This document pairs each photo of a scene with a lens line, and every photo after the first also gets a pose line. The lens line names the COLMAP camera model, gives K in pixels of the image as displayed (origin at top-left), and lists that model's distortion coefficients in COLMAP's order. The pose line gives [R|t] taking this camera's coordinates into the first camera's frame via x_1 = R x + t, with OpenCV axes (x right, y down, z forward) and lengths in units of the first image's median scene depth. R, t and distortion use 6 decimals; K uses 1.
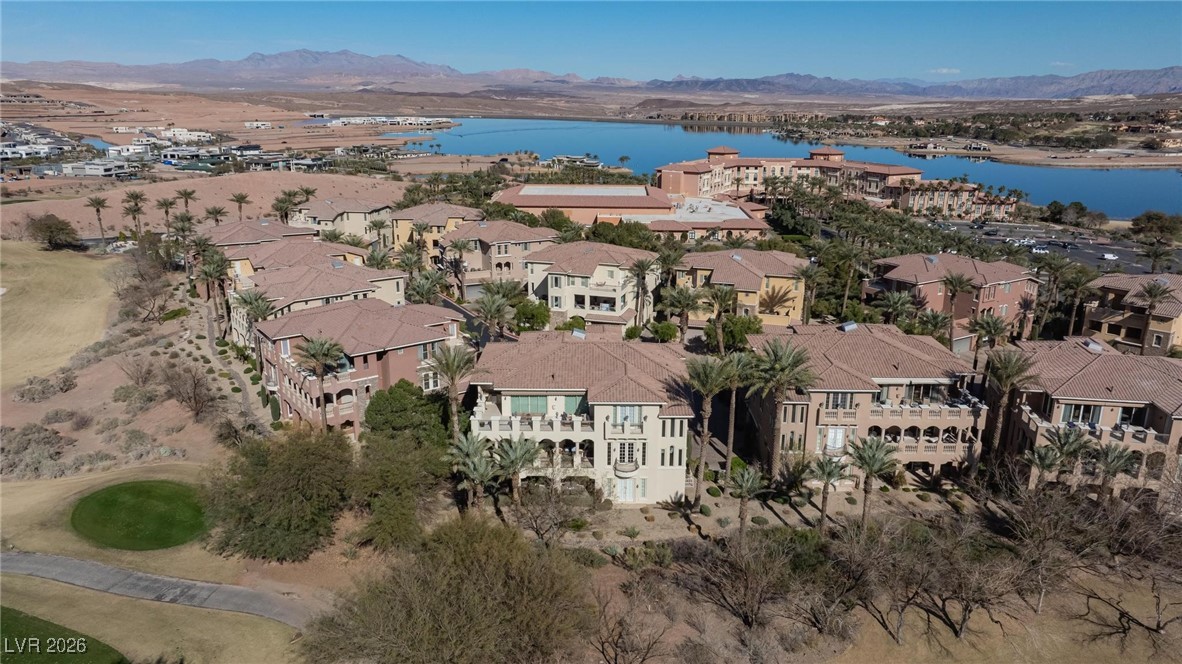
lens RADIAL K [[828.8, 0, 591.0], [0, 828.8, 332.0], [0, 0, 1]] dist [-0.044292, 0.050771]
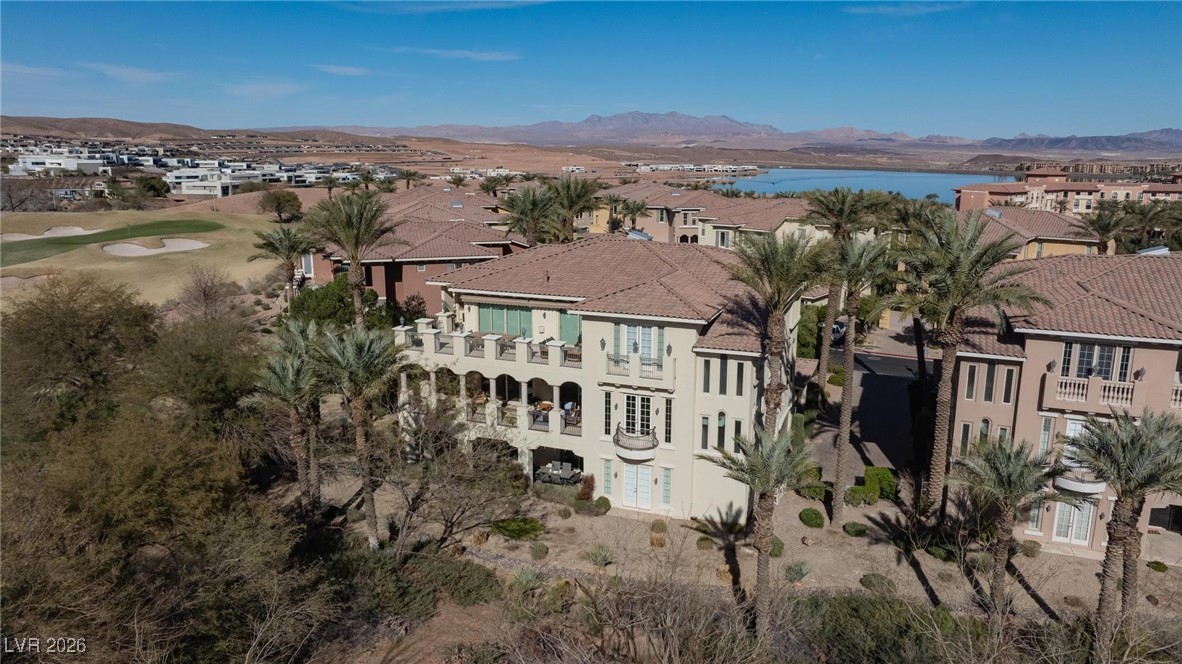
lens RADIAL K [[828.8, 0, 591.0], [0, 828.8, 332.0], [0, 0, 1]] dist [-0.044292, 0.050771]
pose [[0.932387, 0.075324, -0.353525, 0.198053], [-0.098247, 0.994036, -0.047321, 0.117589], [0.347853, 0.078854, 0.934227, 0.464818]]
